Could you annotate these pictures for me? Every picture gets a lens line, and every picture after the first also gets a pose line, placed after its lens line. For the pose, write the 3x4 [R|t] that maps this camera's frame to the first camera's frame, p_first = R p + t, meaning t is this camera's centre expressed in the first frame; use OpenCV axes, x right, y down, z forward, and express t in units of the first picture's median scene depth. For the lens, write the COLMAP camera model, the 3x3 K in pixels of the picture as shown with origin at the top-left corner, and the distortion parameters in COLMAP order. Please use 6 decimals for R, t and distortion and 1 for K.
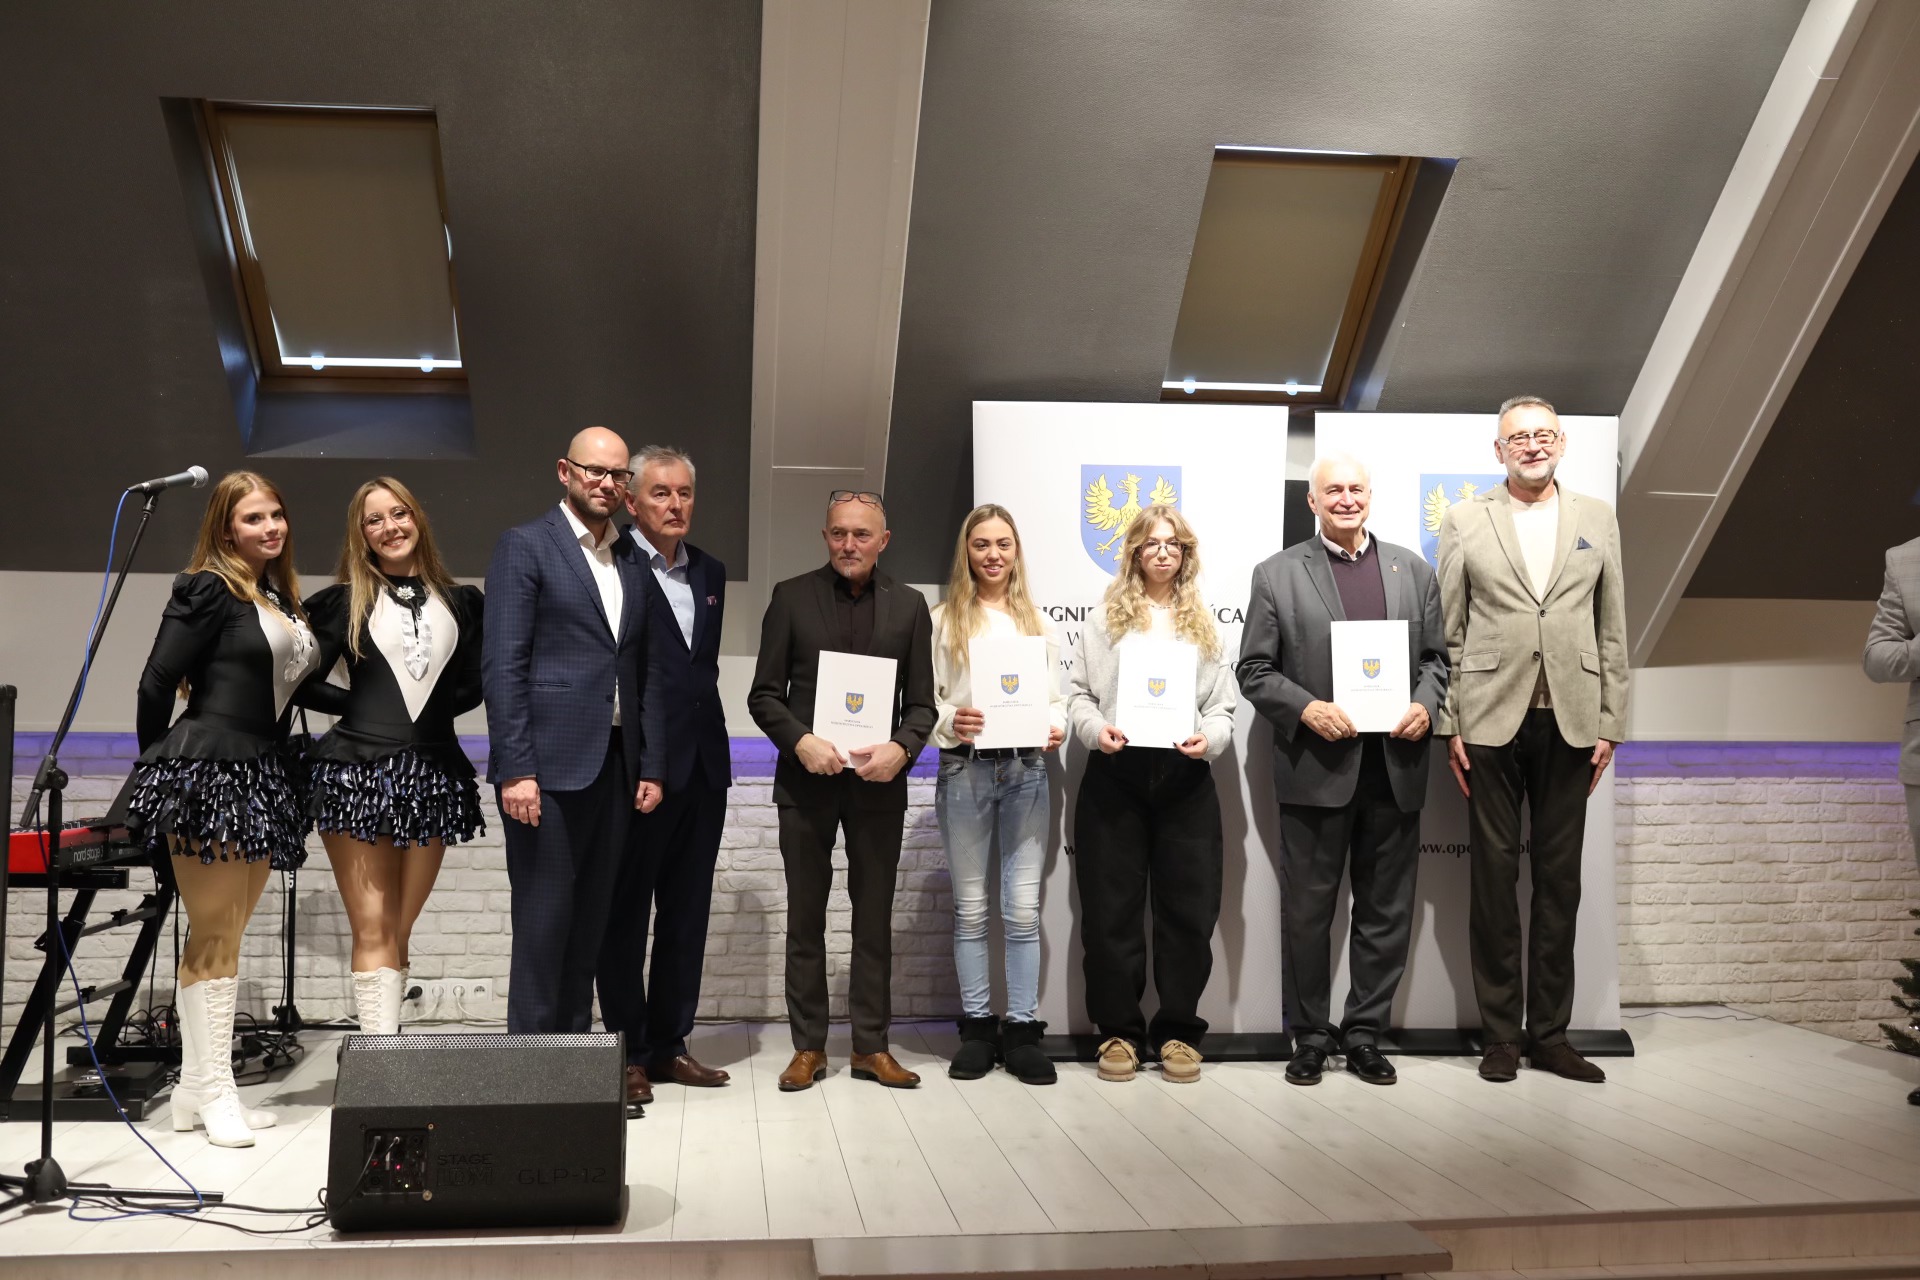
lens RADIAL K [[1839.5, 0, 961.7], [0, 1839.5, 632.8], [0, 0, 1]] dist [-0.039391, 0.000000]
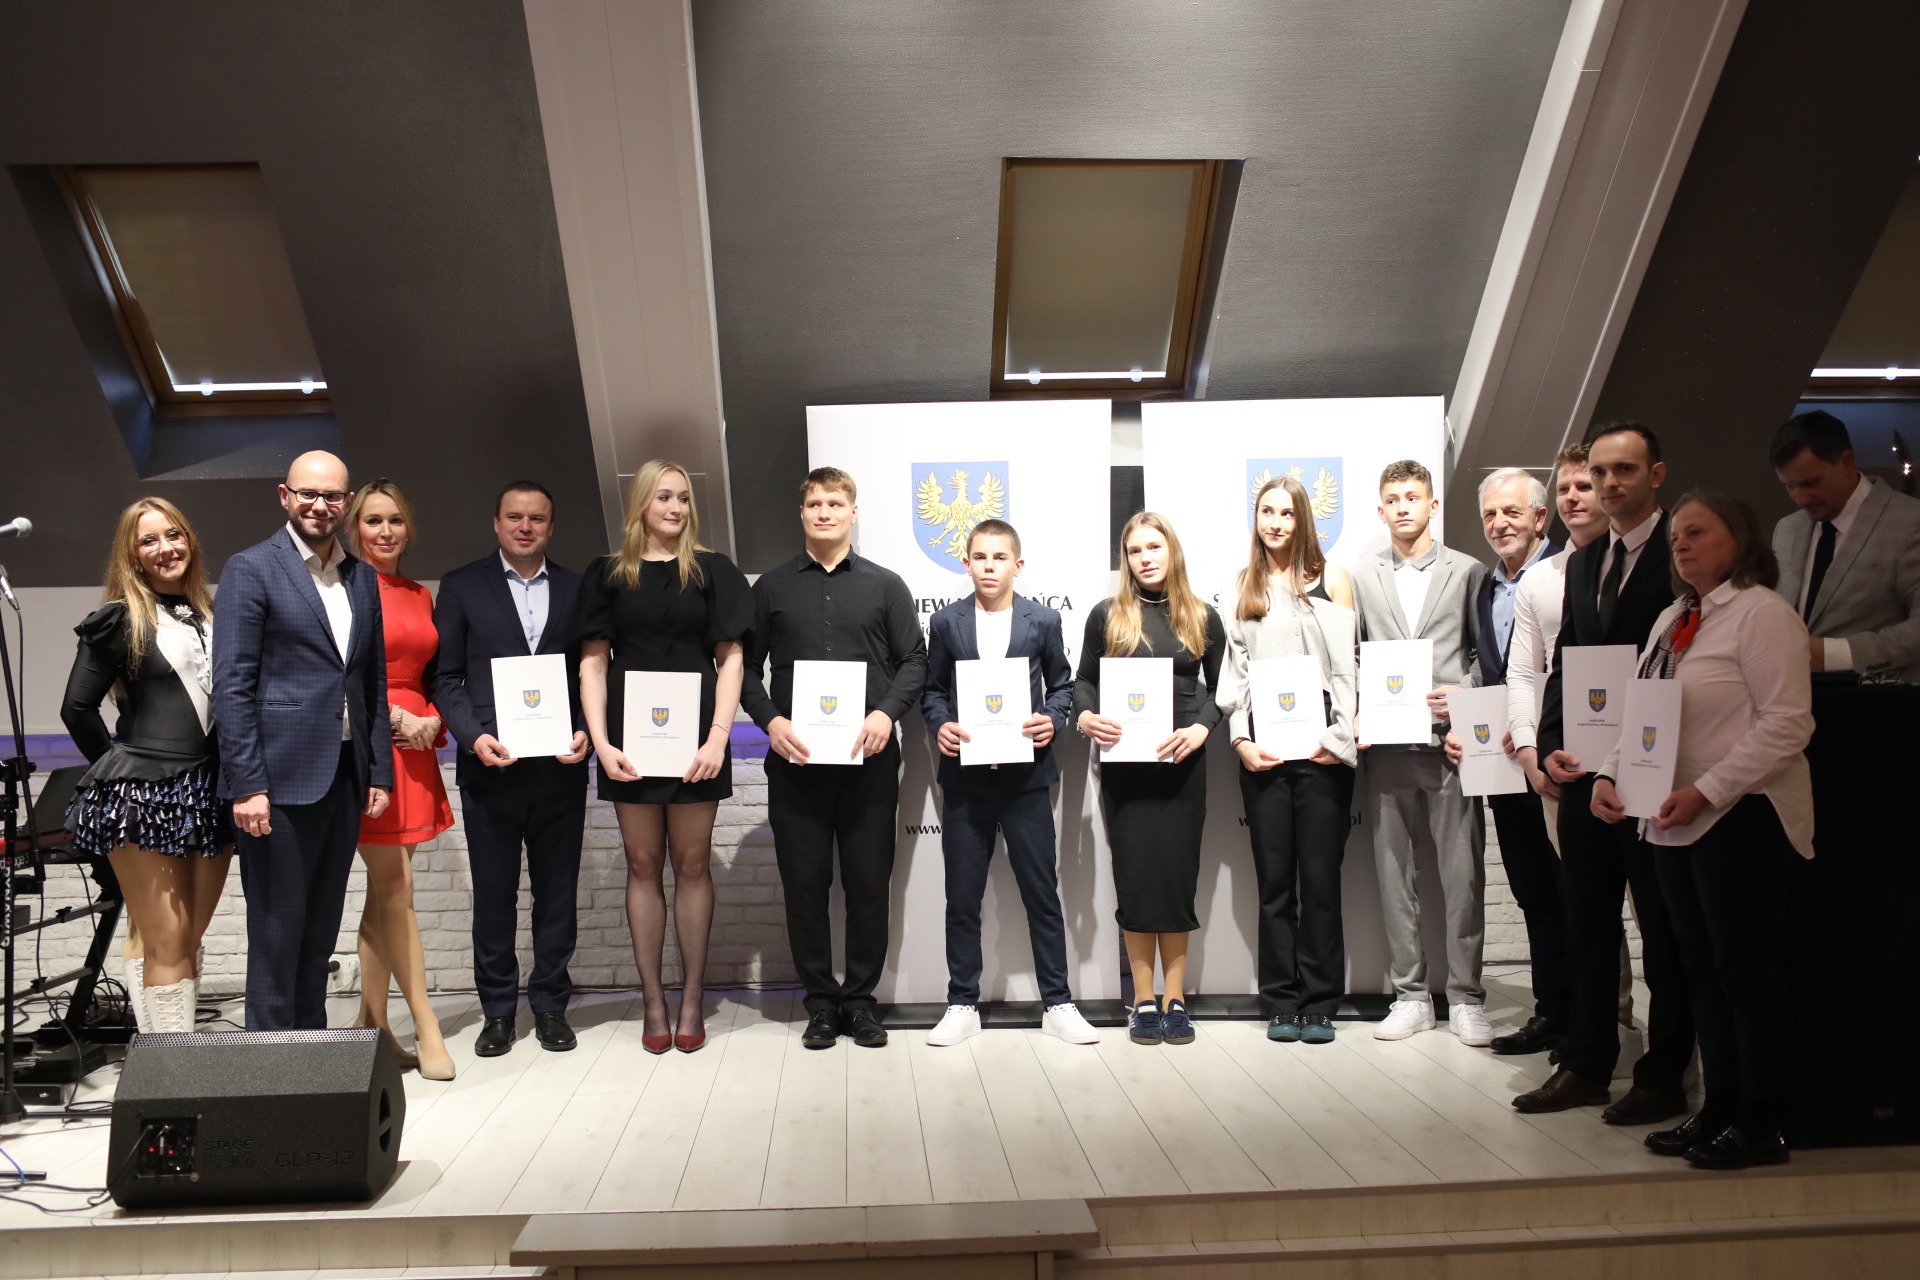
lens RADIAL K [[1839.5, 0, 951.2], [0, 1839.5, 634.2], [0, 0, 1]] dist [-0.039391, 0.000000]
pose [[0.996955, -0.024879, -0.073906, 0.161792], [0.028015, 0.998737, 0.041712, -0.036985], [0.072775, -0.043655, 0.996393, -0.043303]]
